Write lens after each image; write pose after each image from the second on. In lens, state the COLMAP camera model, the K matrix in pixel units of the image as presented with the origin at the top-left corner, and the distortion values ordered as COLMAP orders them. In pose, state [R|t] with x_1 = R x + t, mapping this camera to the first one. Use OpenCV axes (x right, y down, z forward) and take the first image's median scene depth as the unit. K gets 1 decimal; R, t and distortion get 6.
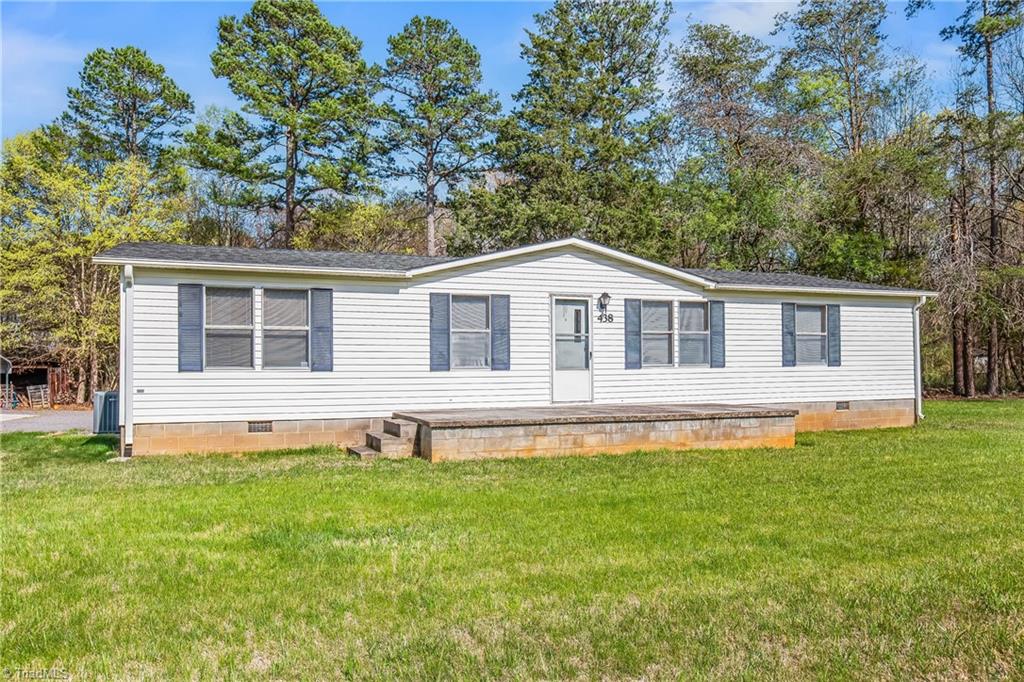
lens RADIAL K [[706.0, 0, 512.4], [0, 706.0, 340.8], [0, 0, 1]] dist [-0.029853, 0.010613]
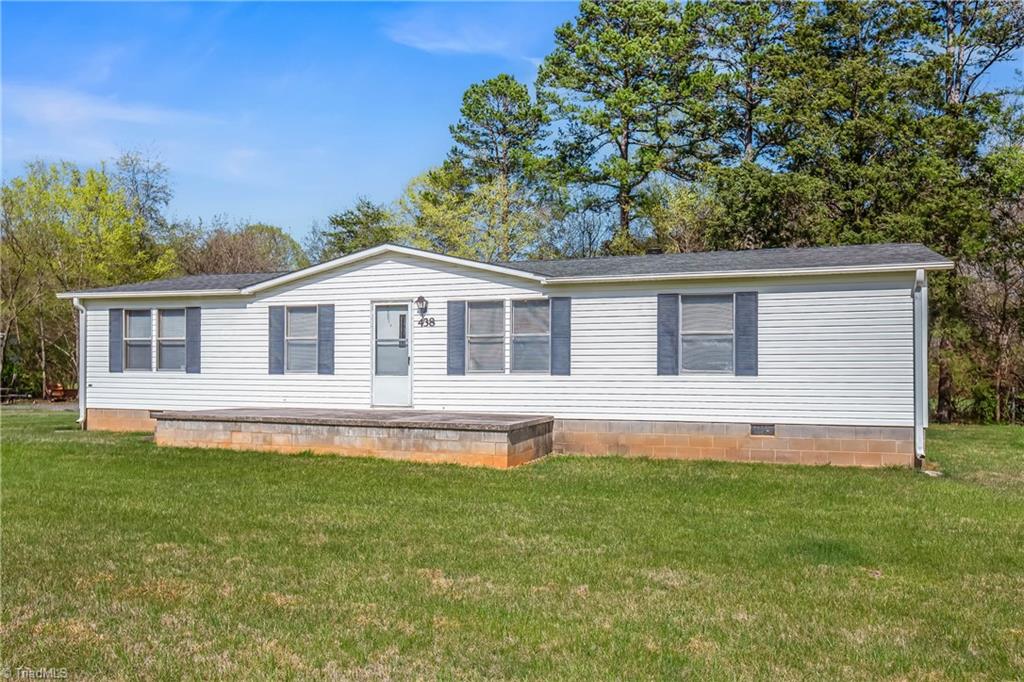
lens RADIAL K [[771.6, 0, 525.2], [0, 771.6, 379.9], [0, 0, 1]] dist [0.008273, 0.014175]
pose [[0.775015, 0.018433, -0.631673, 0.964213], [0.013290, 0.998878, 0.045454, 0.000765], [0.631802, -0.043623, 0.773901, 0.271124]]
